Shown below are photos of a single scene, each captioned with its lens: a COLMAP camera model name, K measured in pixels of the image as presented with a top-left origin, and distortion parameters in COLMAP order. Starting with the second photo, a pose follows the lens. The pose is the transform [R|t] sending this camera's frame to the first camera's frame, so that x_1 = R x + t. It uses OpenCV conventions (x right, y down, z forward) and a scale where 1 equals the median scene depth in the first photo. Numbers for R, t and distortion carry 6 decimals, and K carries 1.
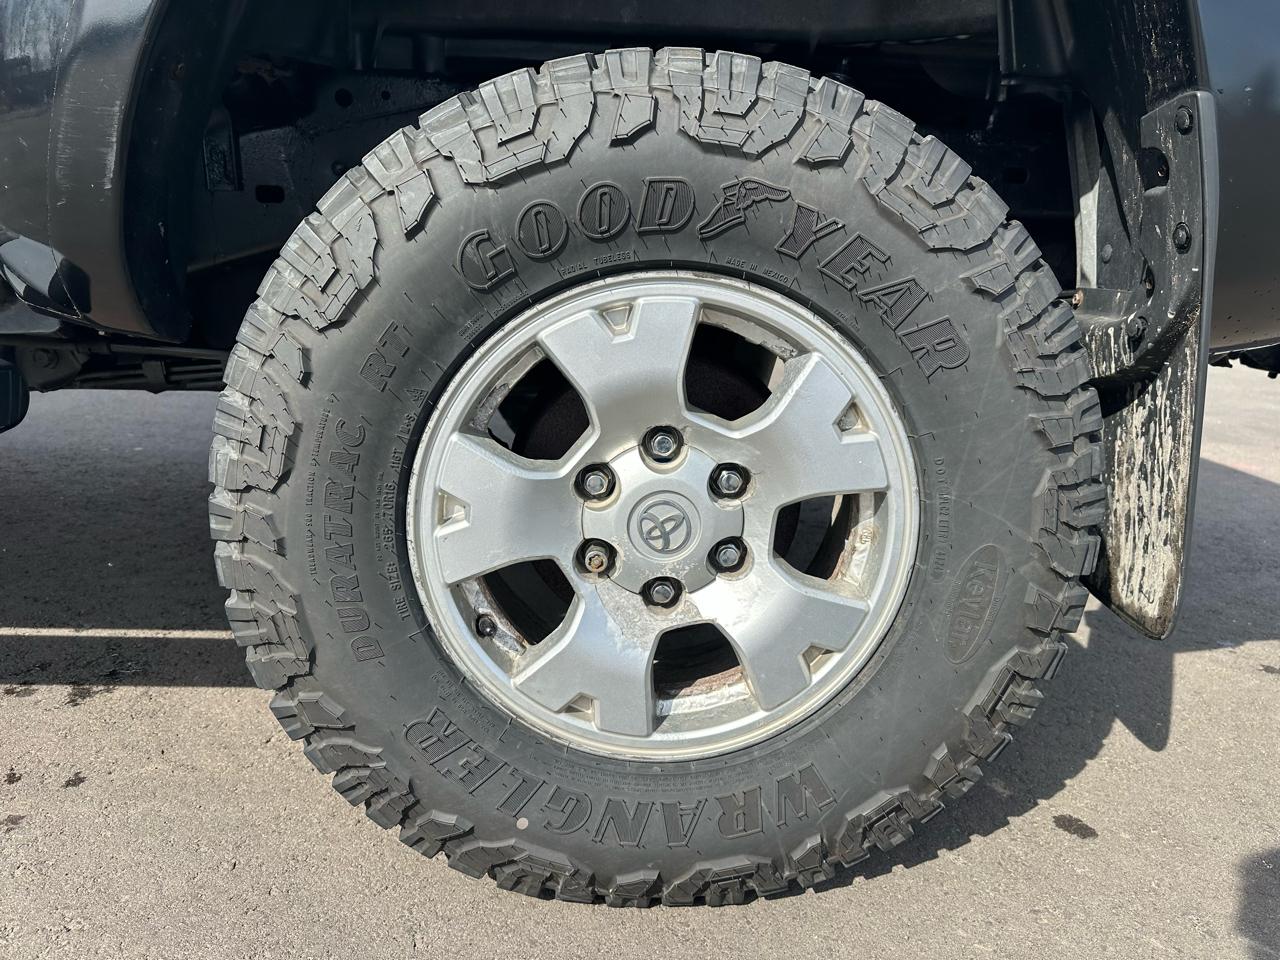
lens RADIAL K [[897.6, 0, 645.6], [0, 897.6, 477.9], [0, 0, 1]] dist [0.066314, -0.076420]
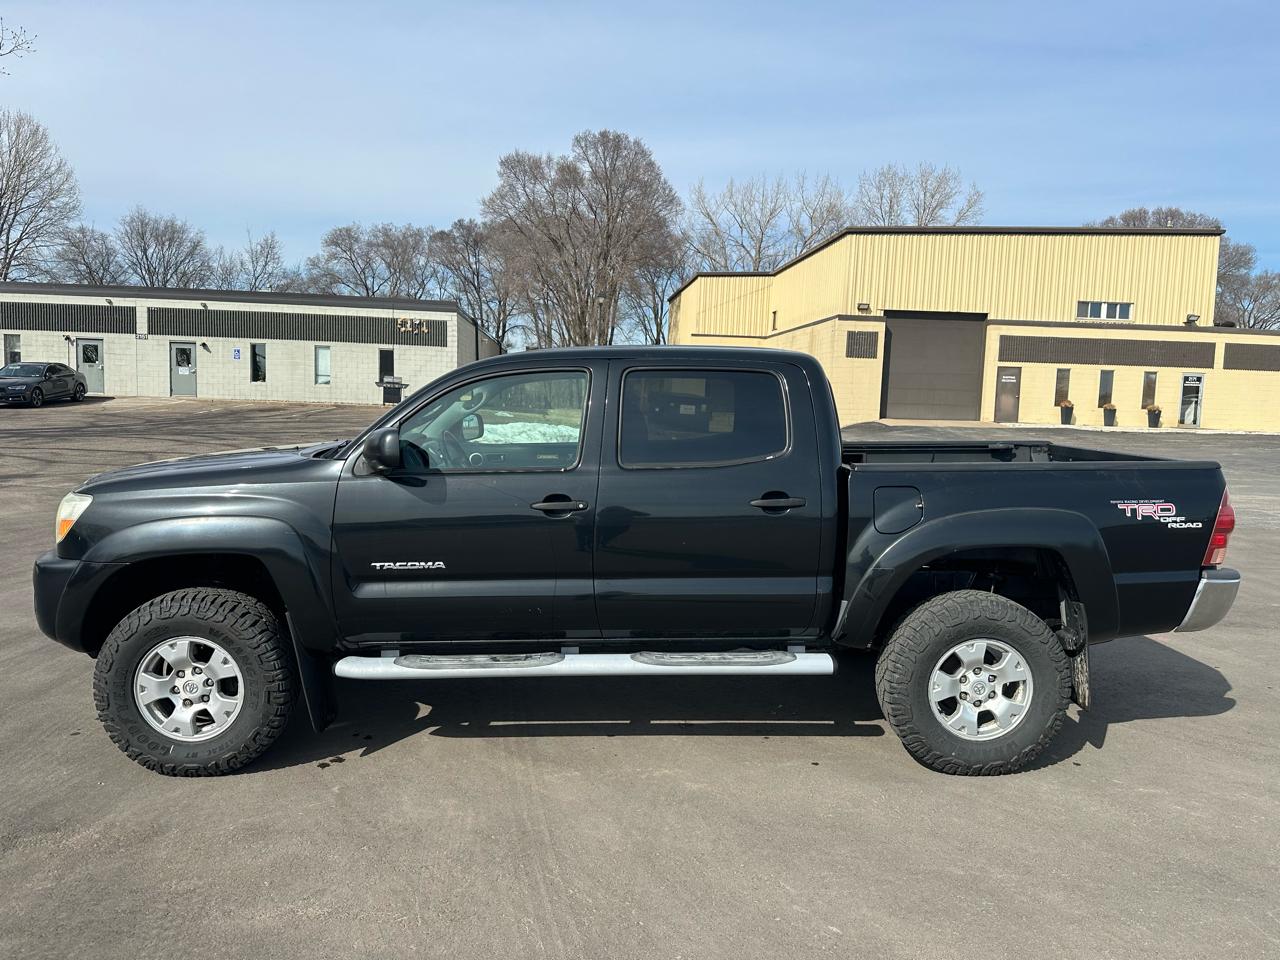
lens RADIAL K [[917.8, 0, 646.0], [0, 917.8, 475.5], [0, 0, 1]] dist [0.006870, -0.008772]
pose [[0.999126, -0.027547, -0.031439, -1.537367], [0.022156, 0.986785, -0.160513, -0.314460], [0.035446, 0.159677, 0.986533, -3.991129]]
